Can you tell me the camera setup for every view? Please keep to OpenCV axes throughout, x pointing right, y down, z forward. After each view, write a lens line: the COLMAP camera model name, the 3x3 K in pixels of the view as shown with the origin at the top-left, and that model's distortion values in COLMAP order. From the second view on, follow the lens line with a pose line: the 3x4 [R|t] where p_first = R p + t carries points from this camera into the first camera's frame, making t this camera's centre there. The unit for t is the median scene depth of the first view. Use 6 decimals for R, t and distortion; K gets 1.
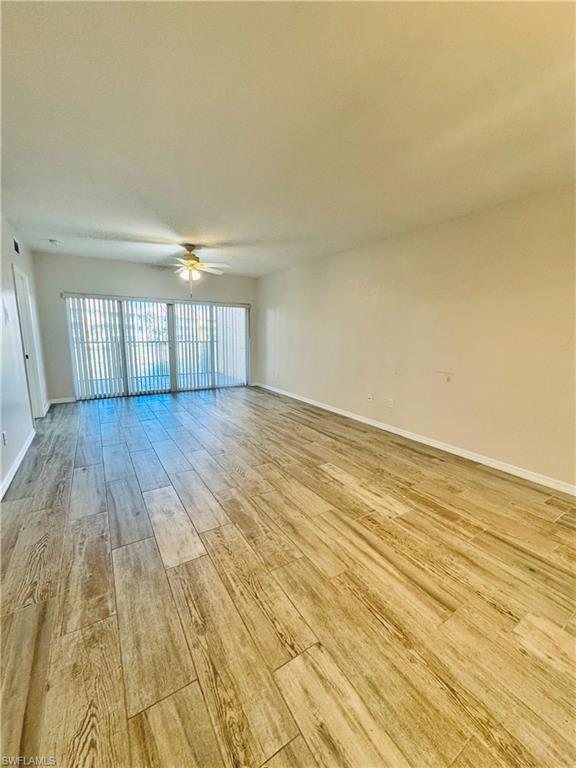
lens RADIAL K [[304.4, 0, 288.8], [0, 304.4, 385.9], [0, 0, 1]] dist [-0.000769, -0.000172]
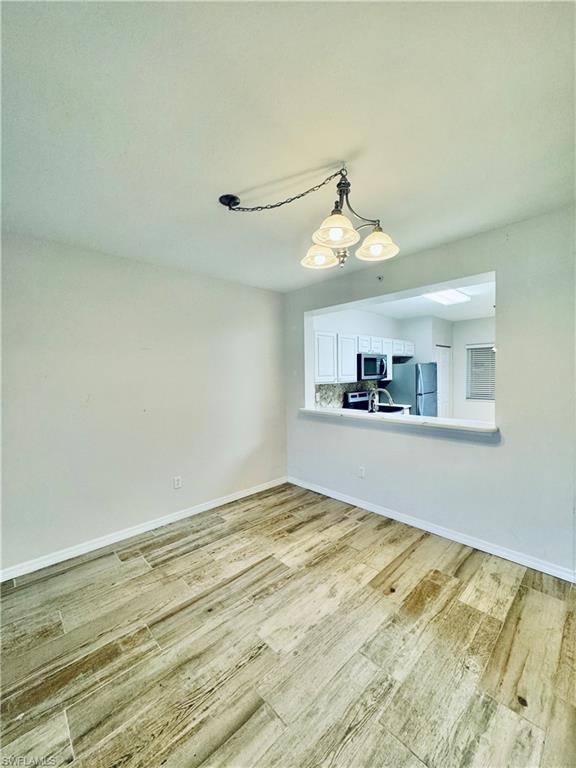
lens RADIAL K [[304.4, 0, 288.8], [0, 304.4, 385.9], [0, 0, 1]] dist [-0.000769, -0.000172]
pose [[-0.188736, -0.051090, 0.980698, -0.203165], [0.185948, 0.978720, 0.086773, -0.161257], [-0.964262, 0.198736, -0.175220, 0.550697]]
